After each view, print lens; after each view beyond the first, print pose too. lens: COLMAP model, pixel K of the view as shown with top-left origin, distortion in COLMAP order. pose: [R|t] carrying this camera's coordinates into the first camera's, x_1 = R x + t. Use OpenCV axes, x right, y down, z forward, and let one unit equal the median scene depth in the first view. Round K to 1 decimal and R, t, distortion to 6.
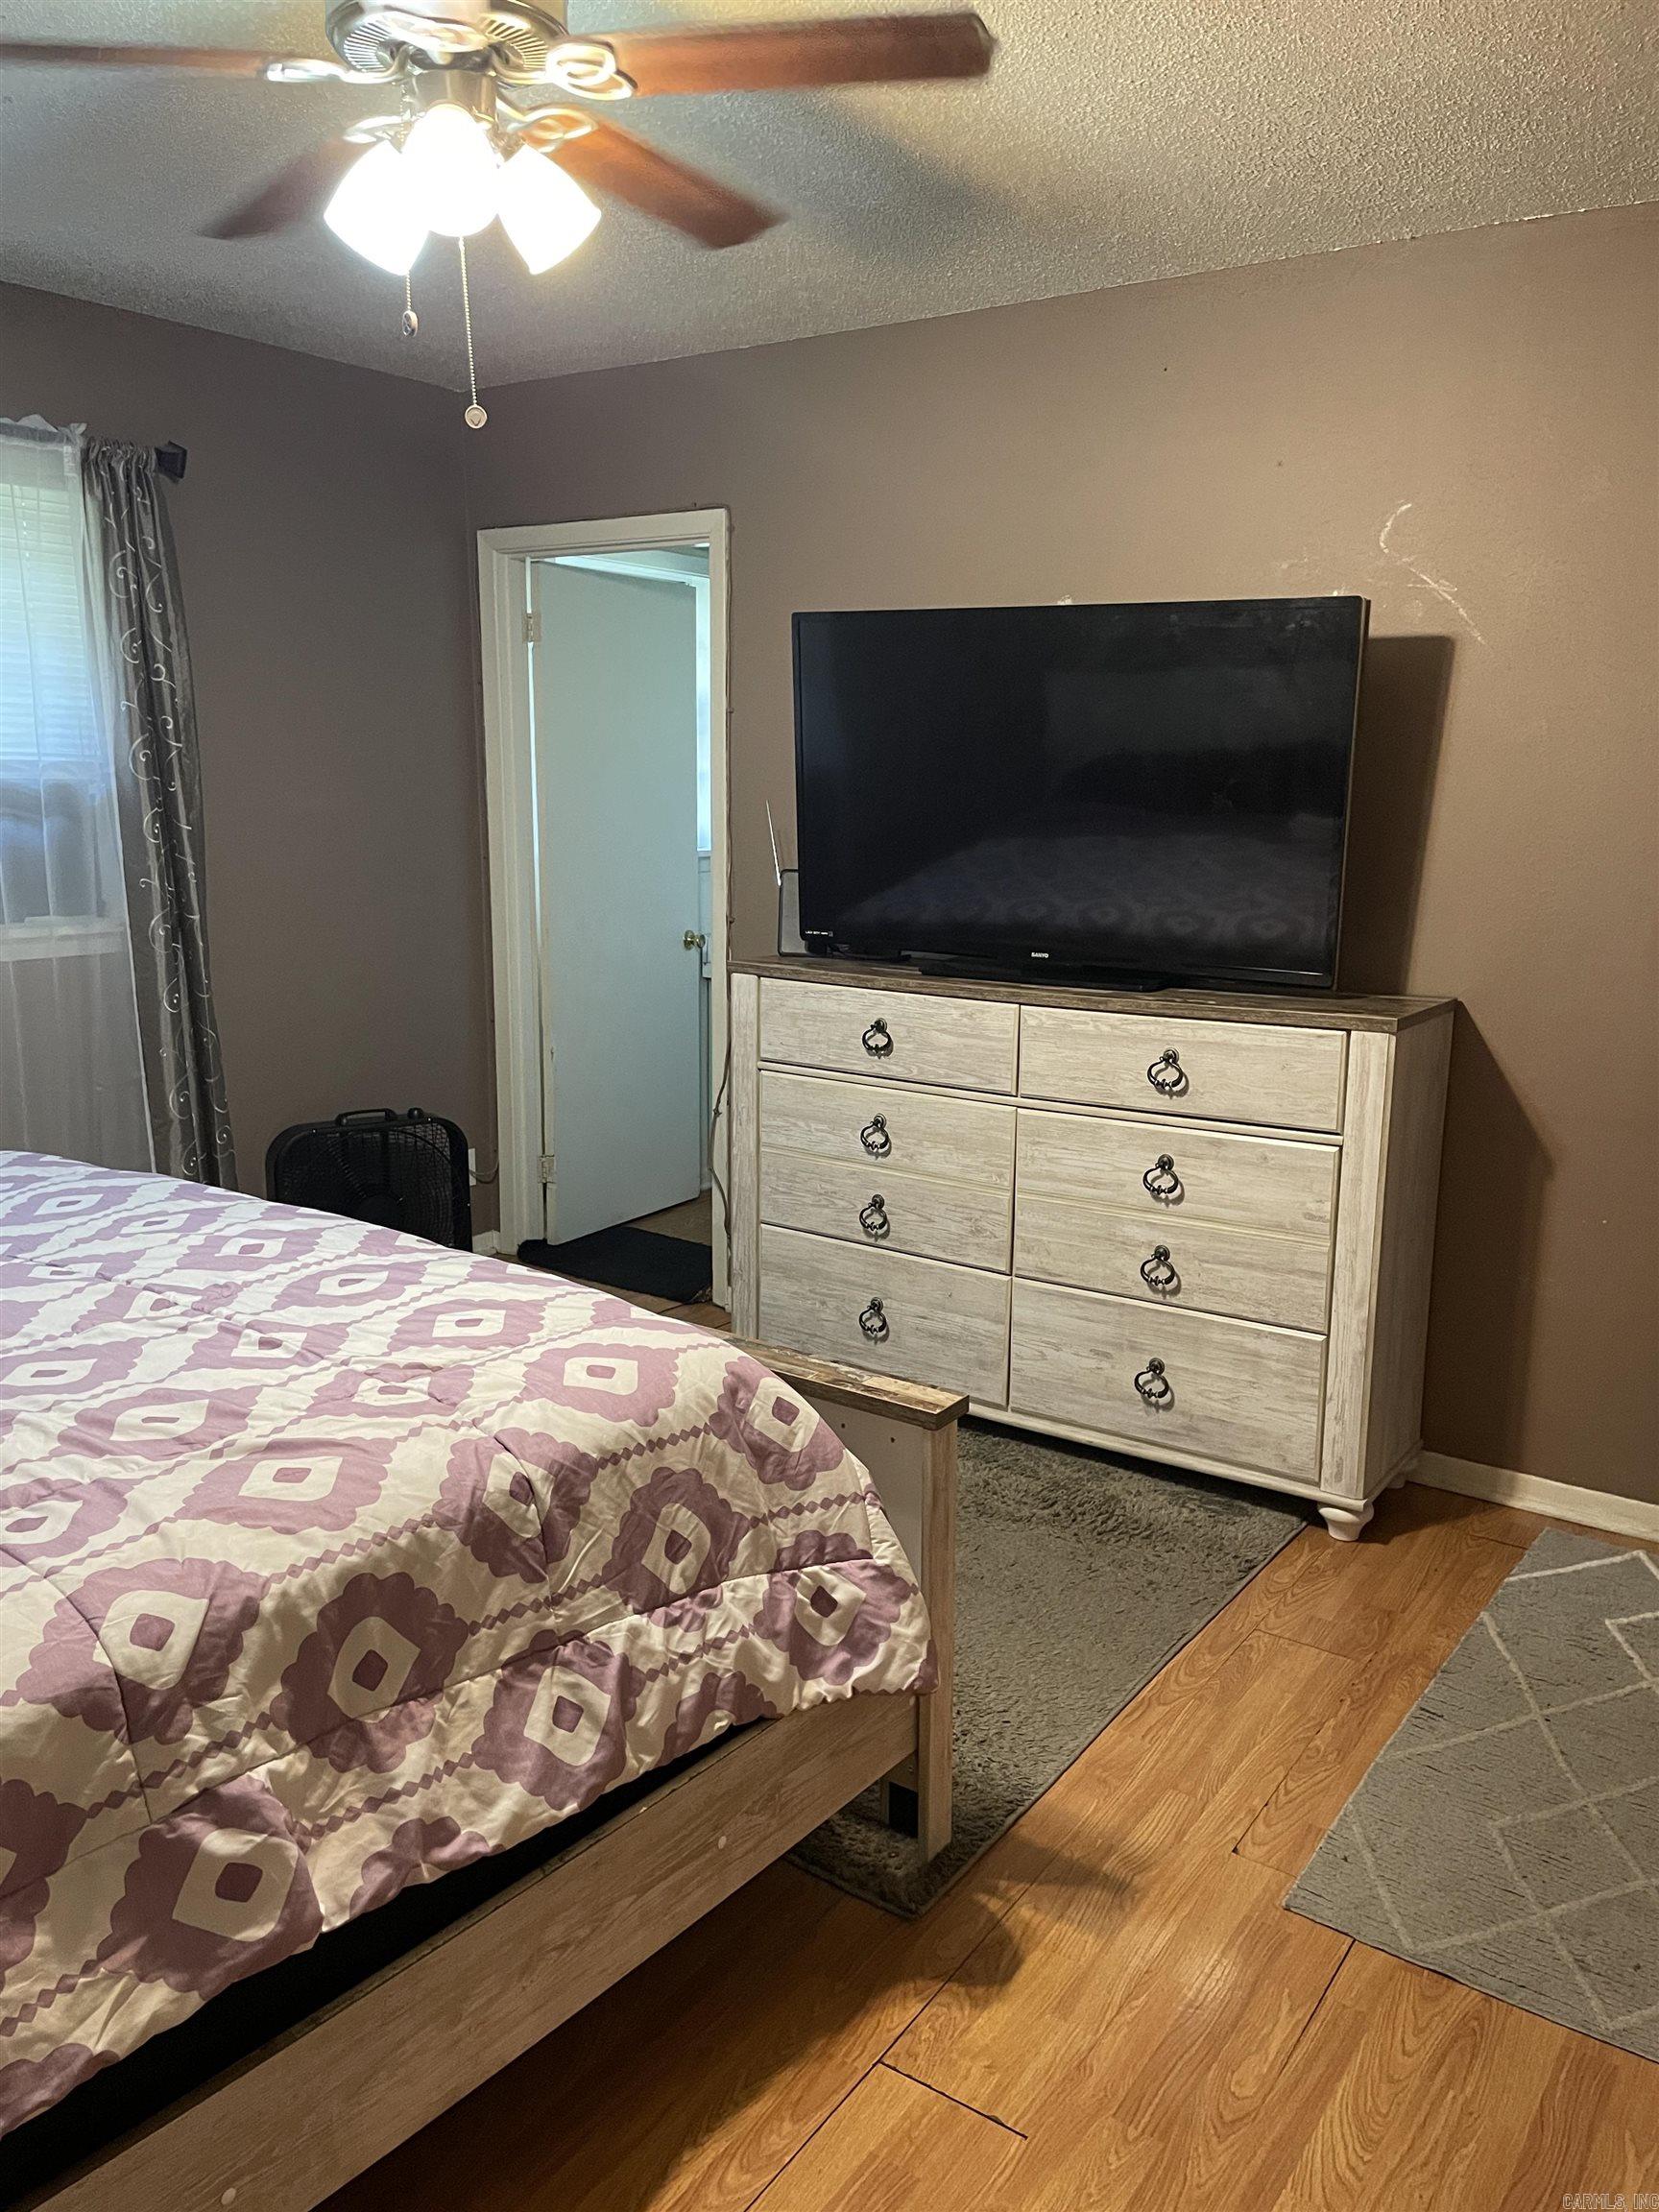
lens RADIAL K [[1672.9, 0, 836.9], [0, 1672.9, 1117.1], [0, 0, 1]] dist [0.100101, -0.130100]
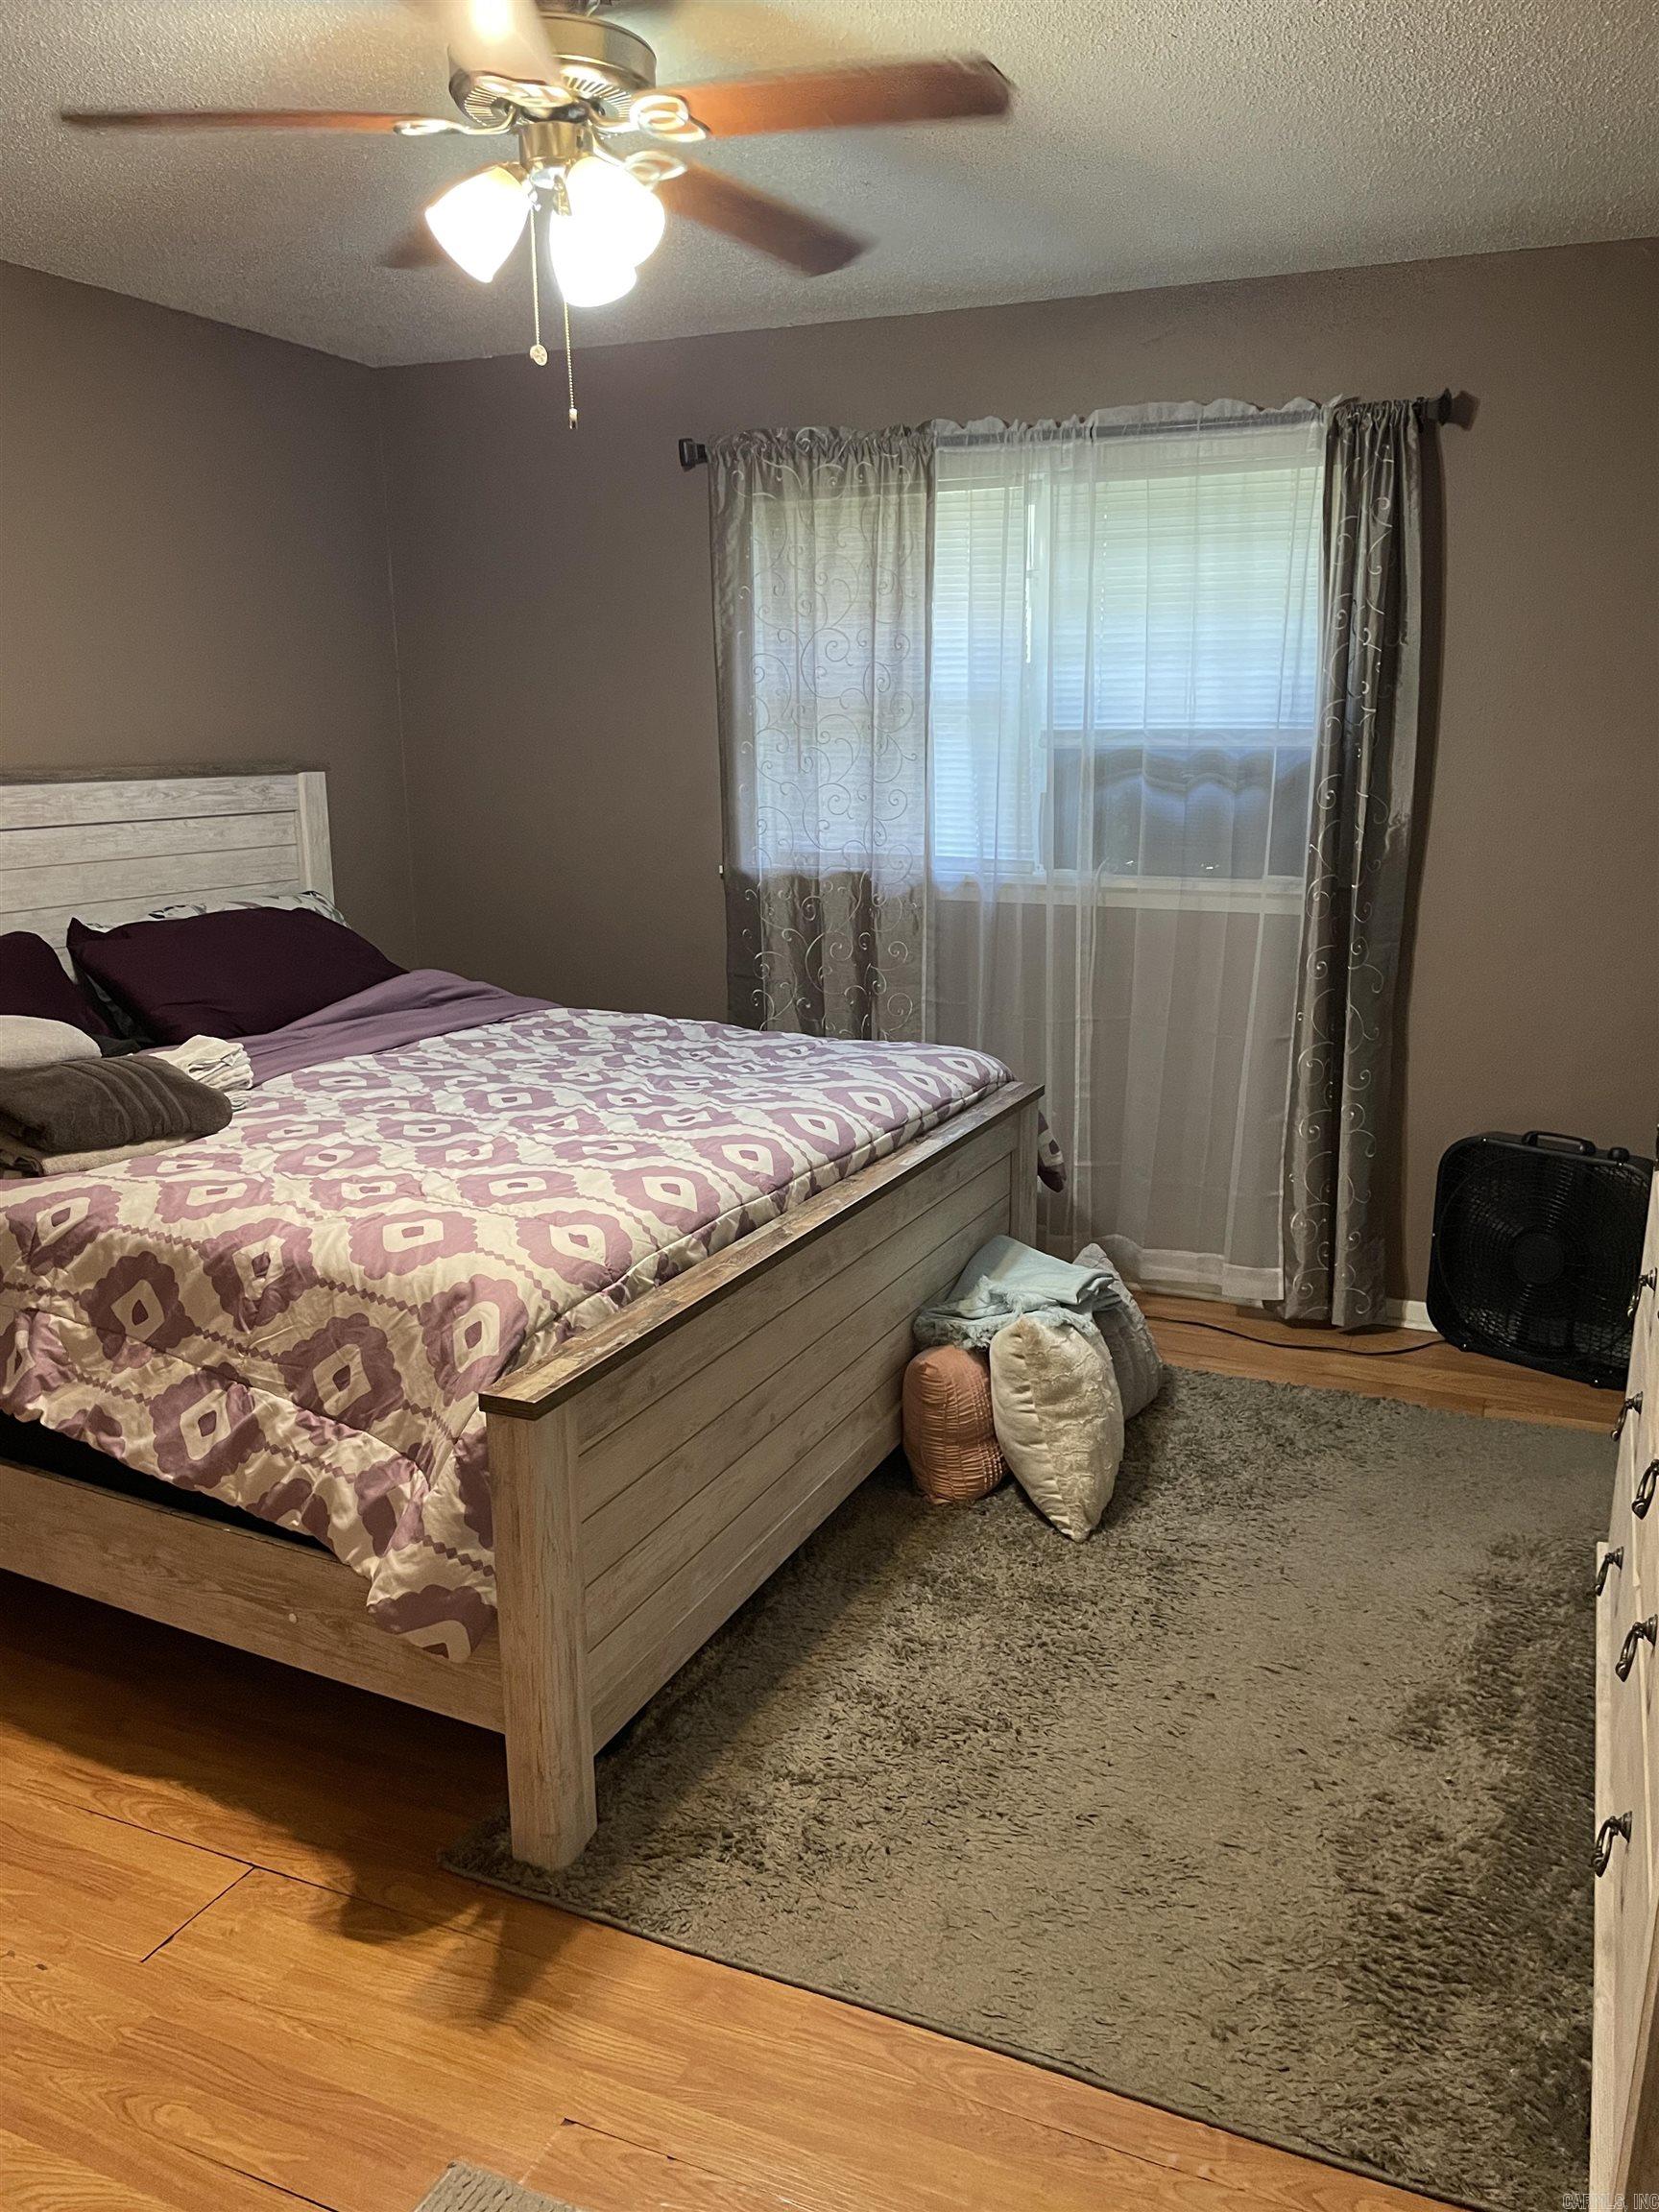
lens RADIAL K [[1672.9, 0, 836.9], [0, 1672.9, 1117.1], [0, 0, 1]] dist [0.100101, -0.130100]
pose [[0.188772, 0.213877, -0.958448, 1.129950], [-0.200966, 0.963753, 0.175480, -0.213723], [0.961238, 0.159490, 0.224911, 1.086674]]
